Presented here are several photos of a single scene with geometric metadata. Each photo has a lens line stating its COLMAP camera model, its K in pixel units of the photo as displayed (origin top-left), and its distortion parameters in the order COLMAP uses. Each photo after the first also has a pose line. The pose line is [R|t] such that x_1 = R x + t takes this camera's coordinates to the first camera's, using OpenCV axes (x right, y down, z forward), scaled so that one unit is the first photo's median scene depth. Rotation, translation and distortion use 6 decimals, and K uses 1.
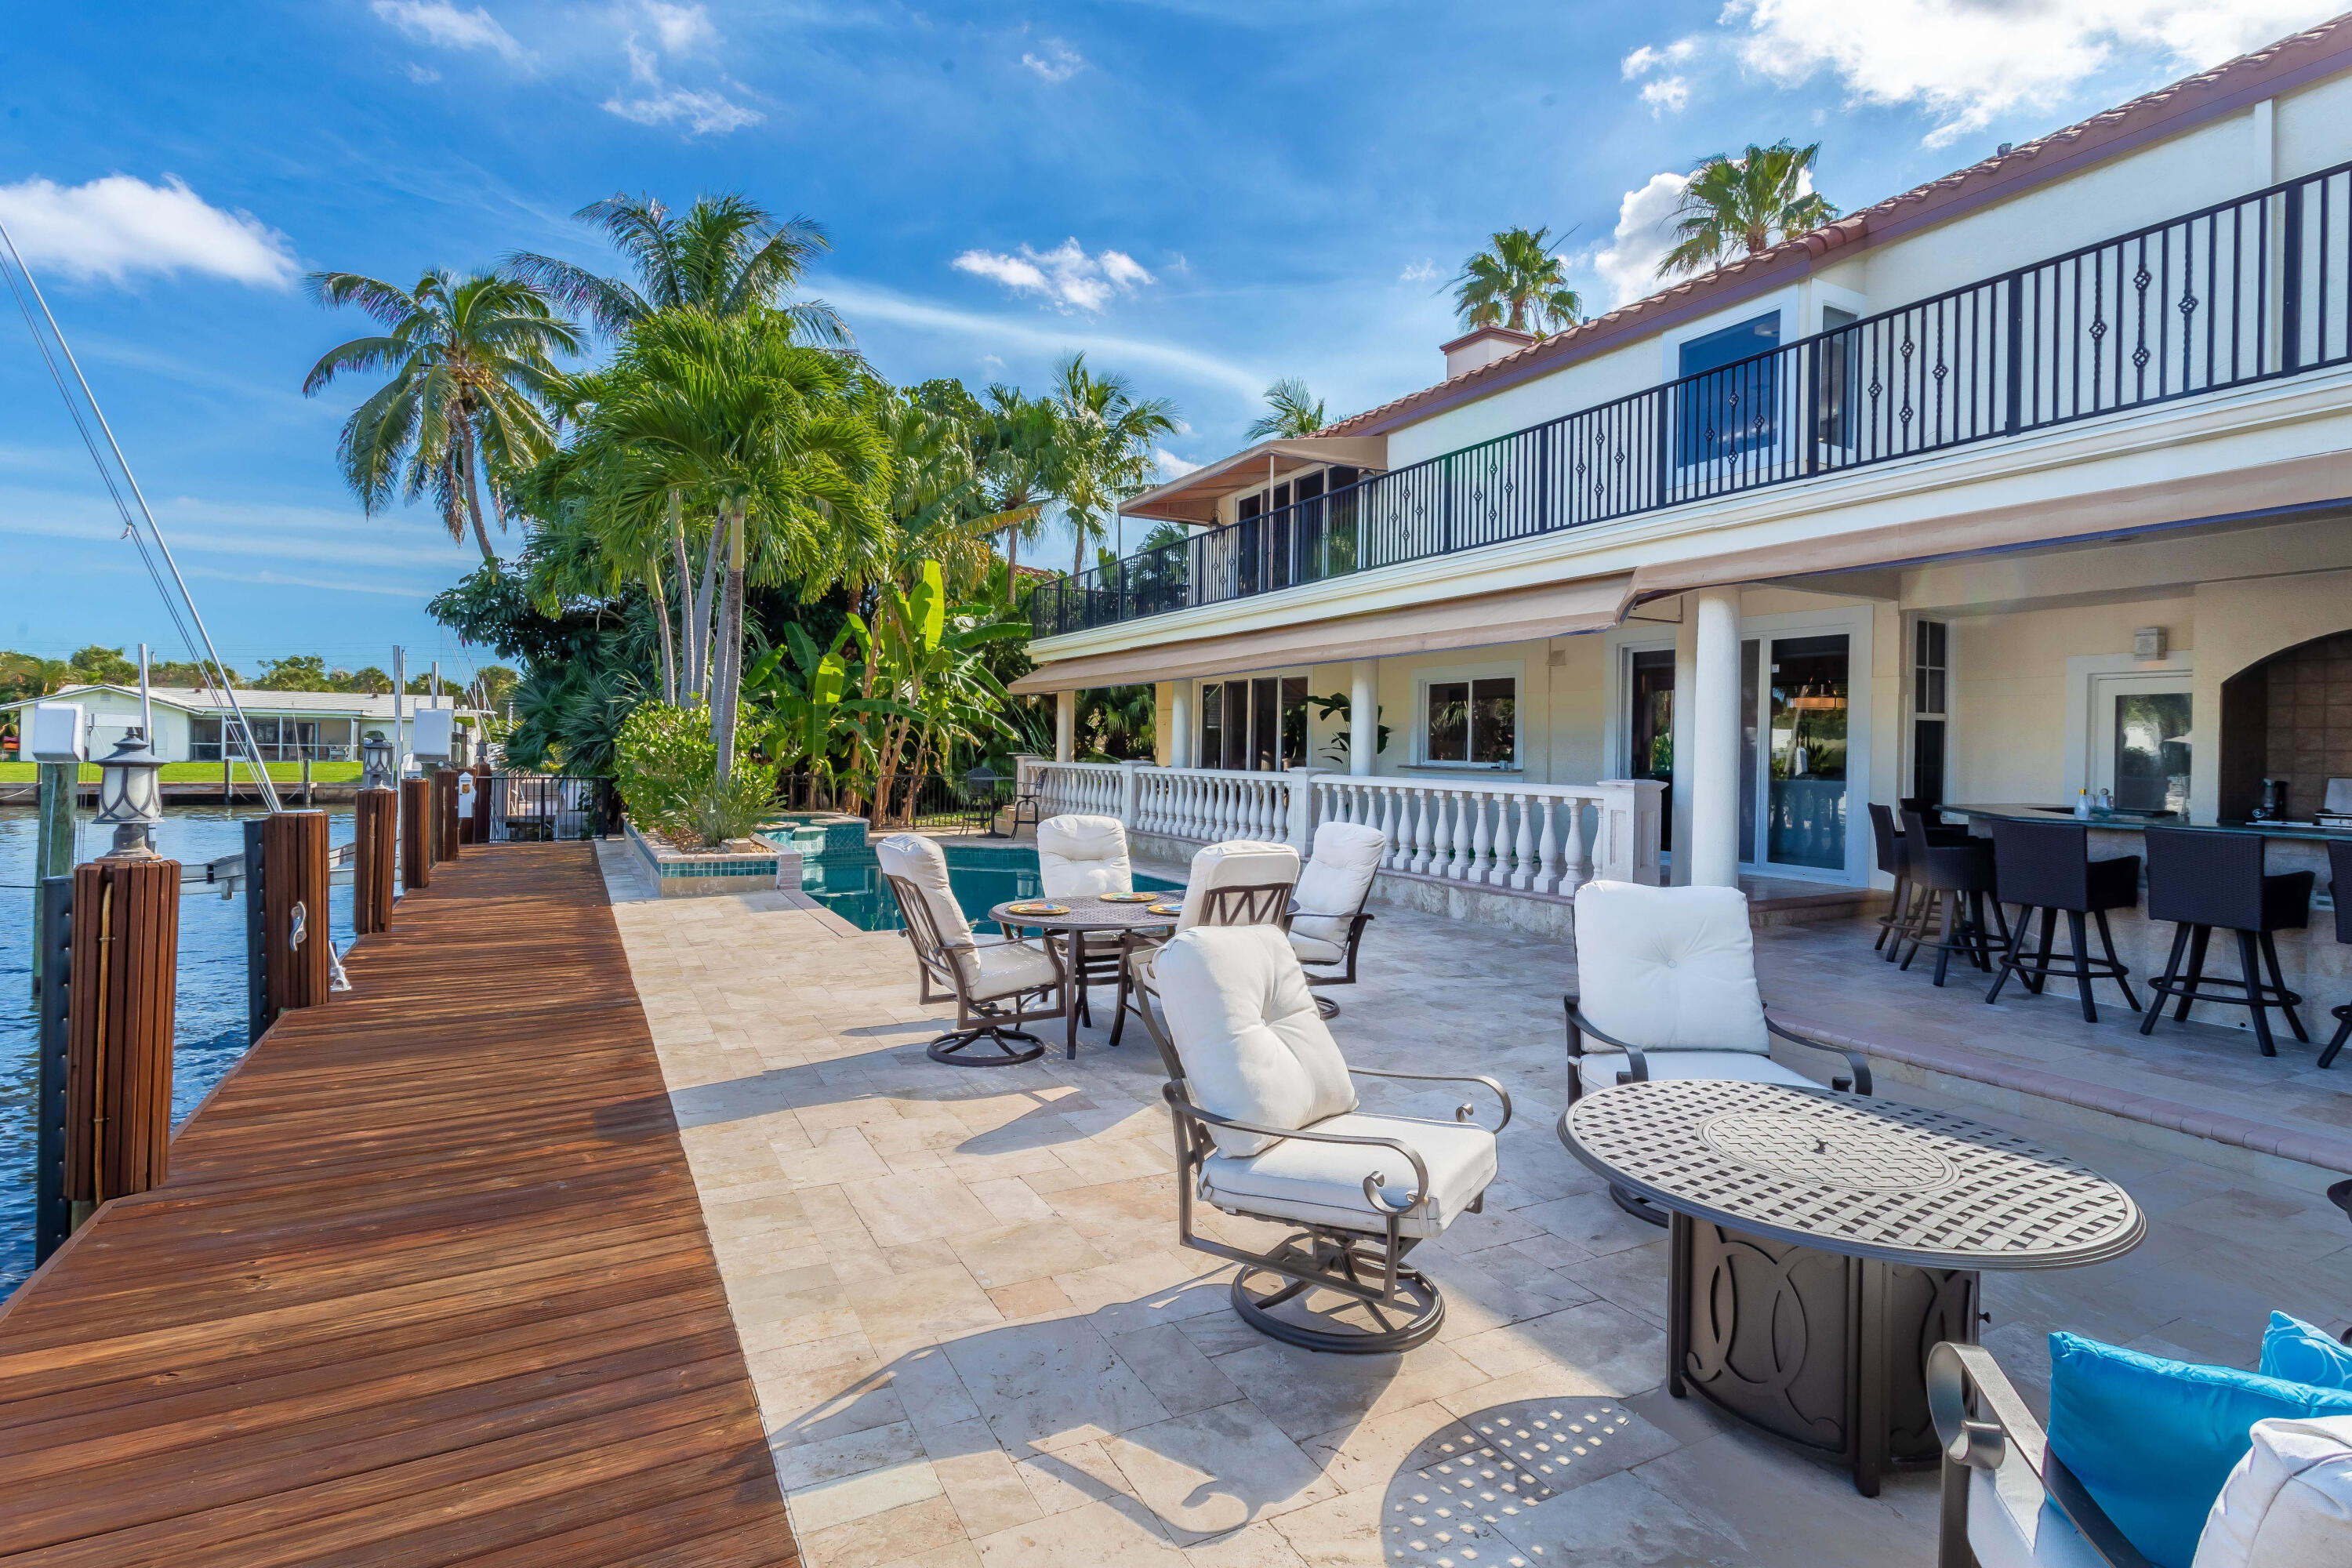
lens RADIAL K [[1129.1, 0, 1168.3], [0, 1129.1, 787.1], [0, 0, 1]] dist [0.010675, 0.001028]
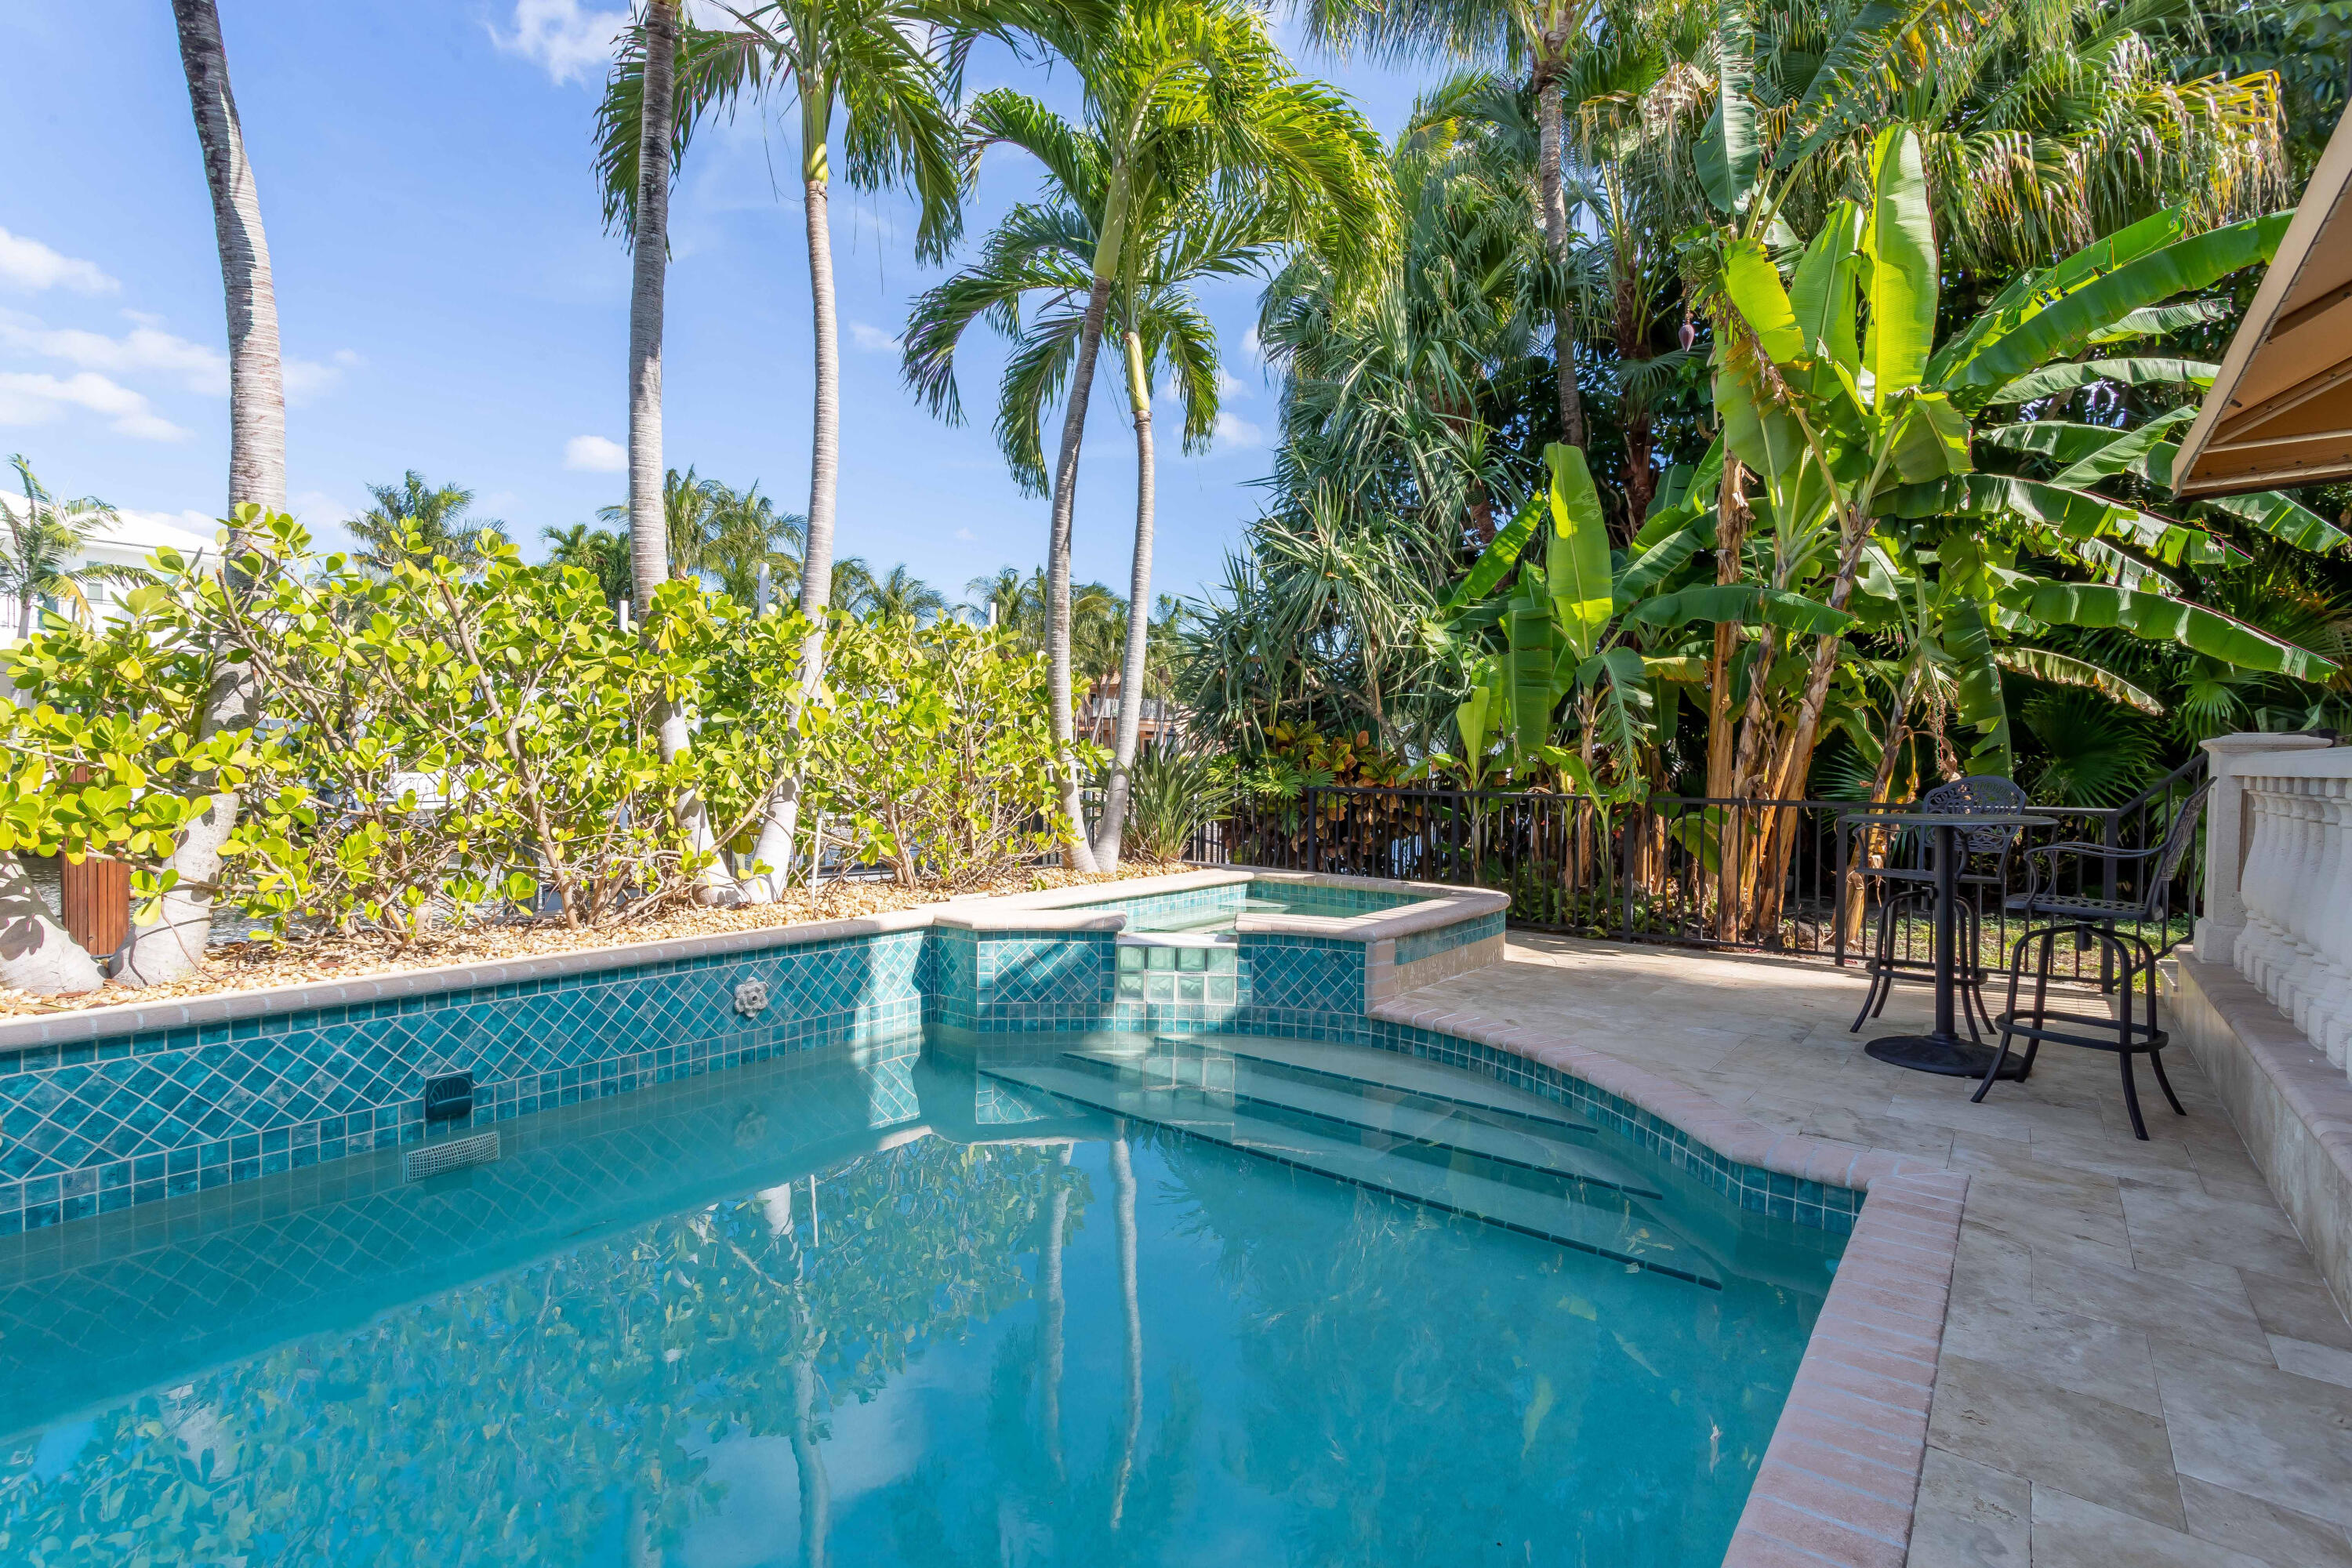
lens RADIAL K [[1129.1, 0, 1168.3], [0, 1129.1, 787.1], [0, 0, 1]] dist [0.010675, 0.001028]
pose [[0.417829, 0.015666, -0.908390, 0.000784], [-0.035423, 0.999372, 0.000941, -0.007515], [0.907835, 0.031785, 0.418122, 0.633193]]
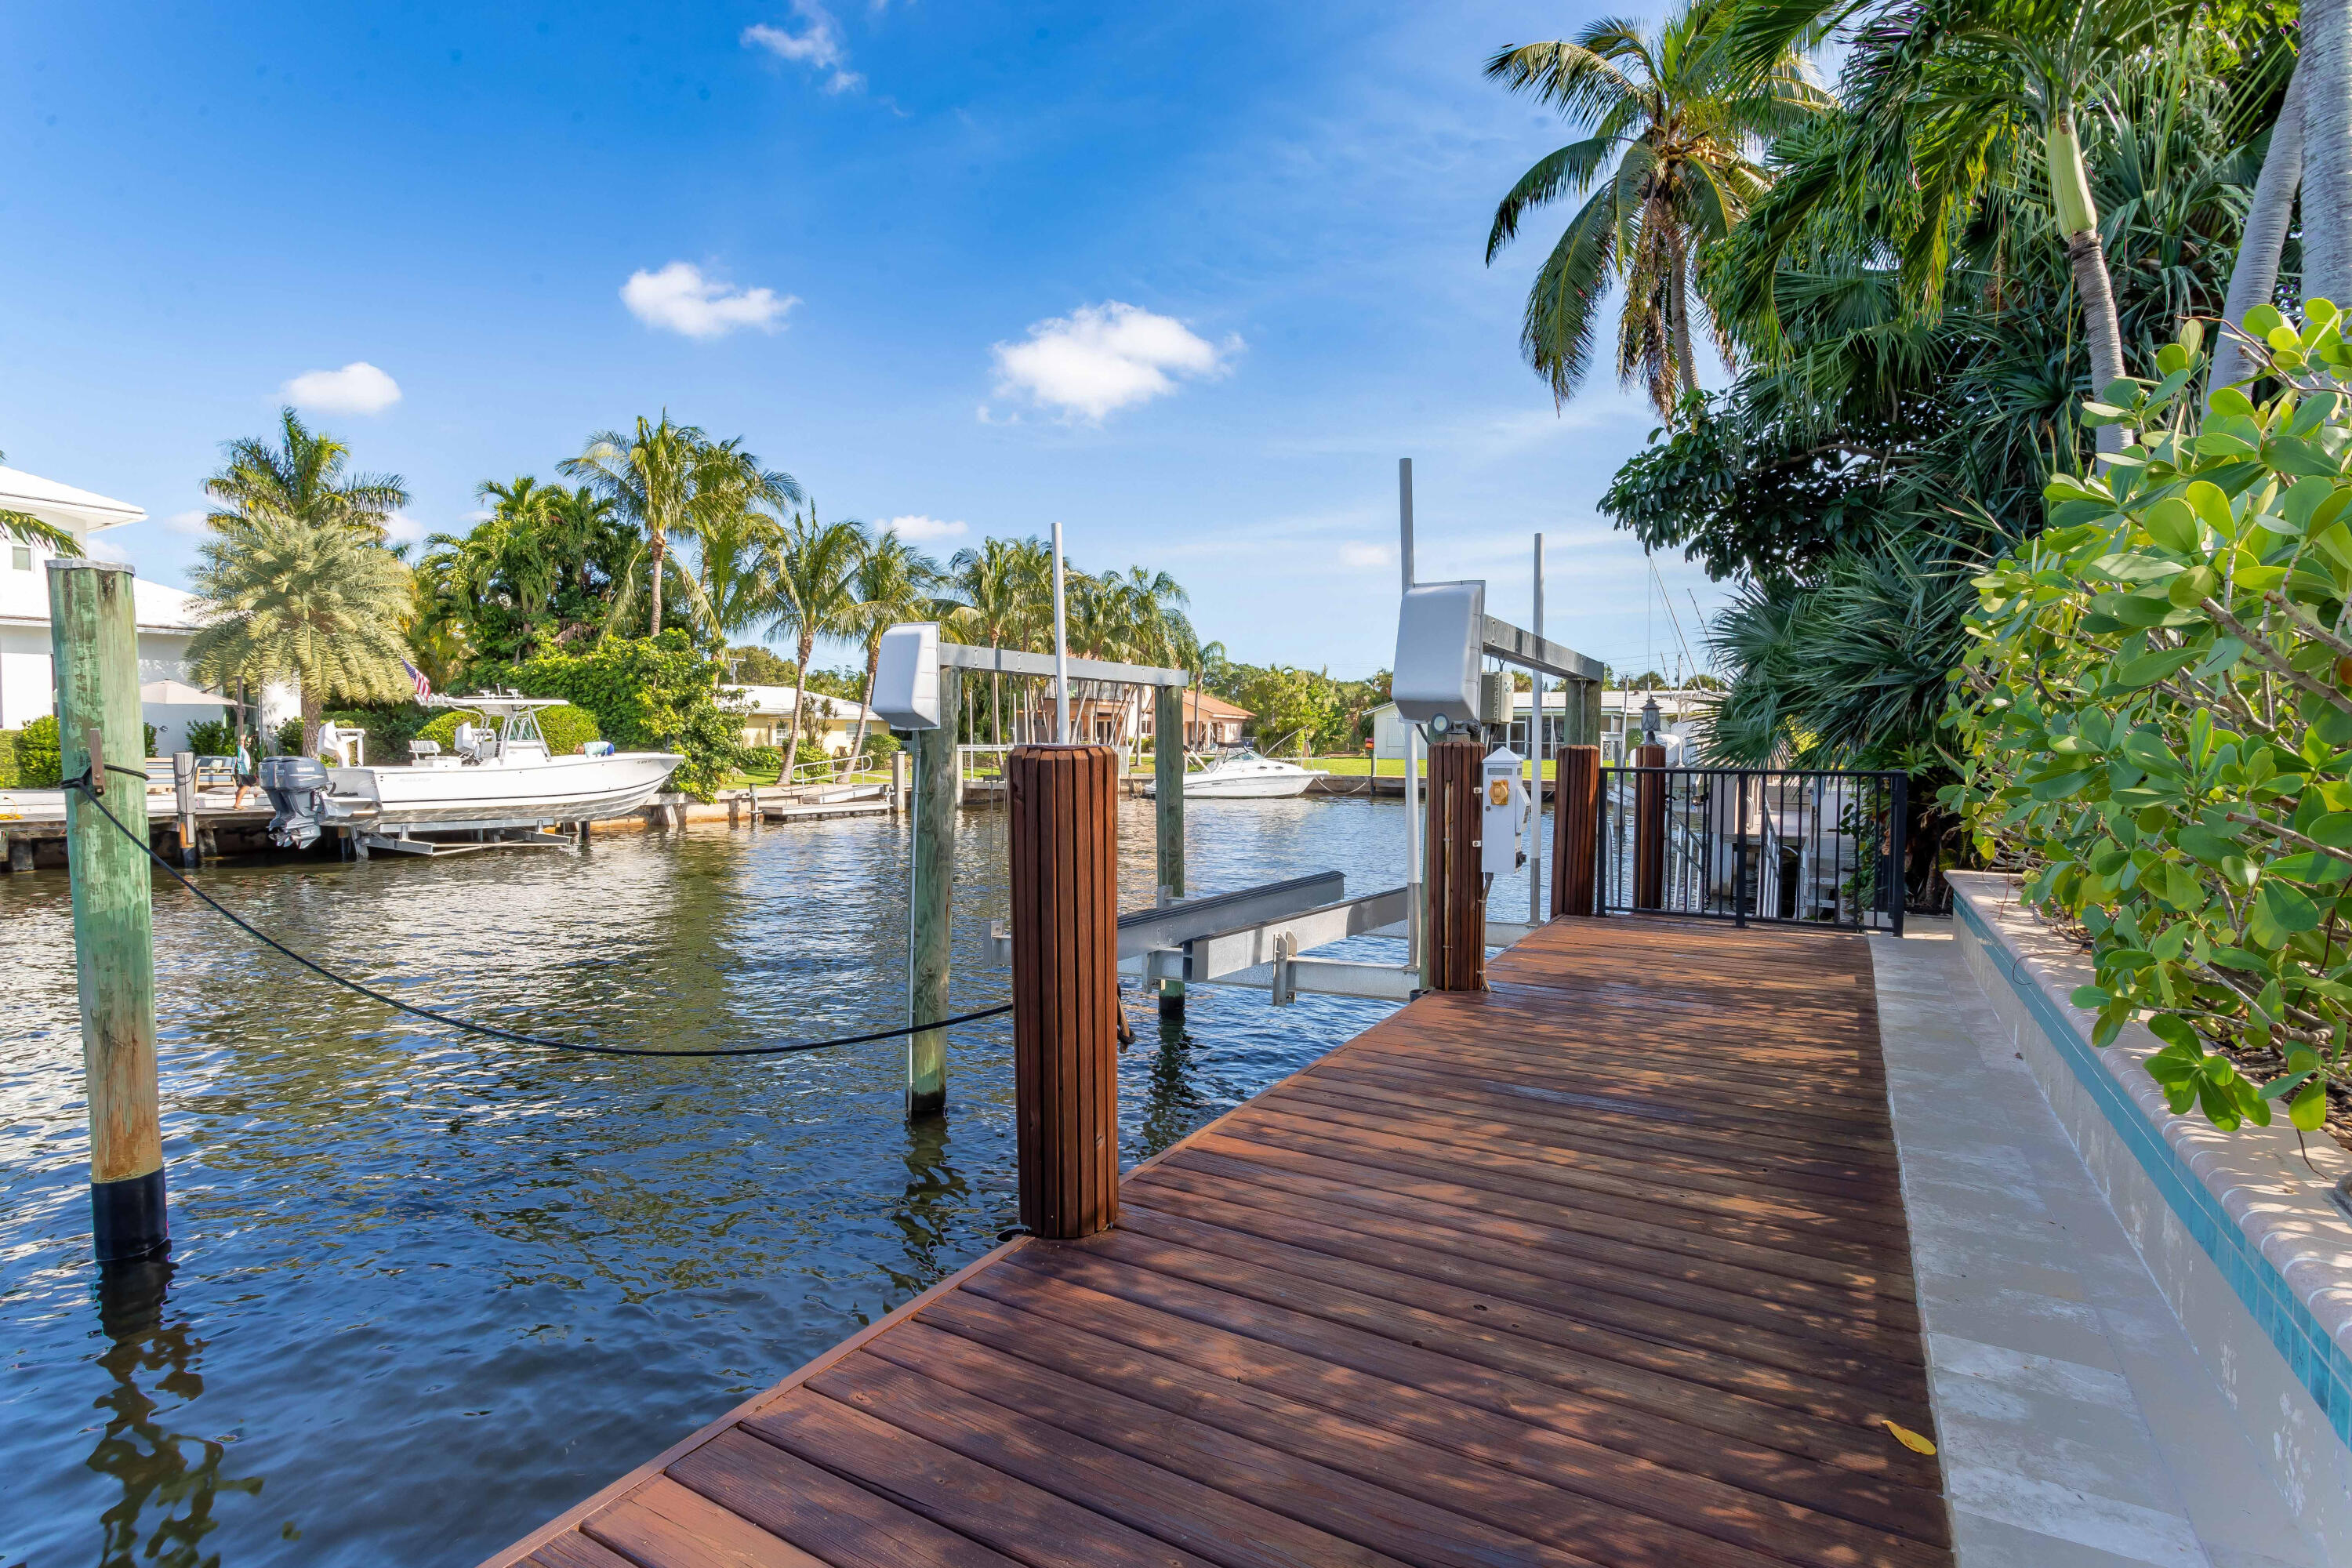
lens RADIAL K [[1129.1, 0, 1168.3], [0, 1129.1, 787.1], [0, 0, 1]] dist [0.010675, 0.001028]
pose [[0.521316, 0.022087, -0.853078, -0.237326], [-0.023385, 0.999659, 0.011592, -0.002830], [0.853043, 0.013906, 0.521655, 0.466234]]
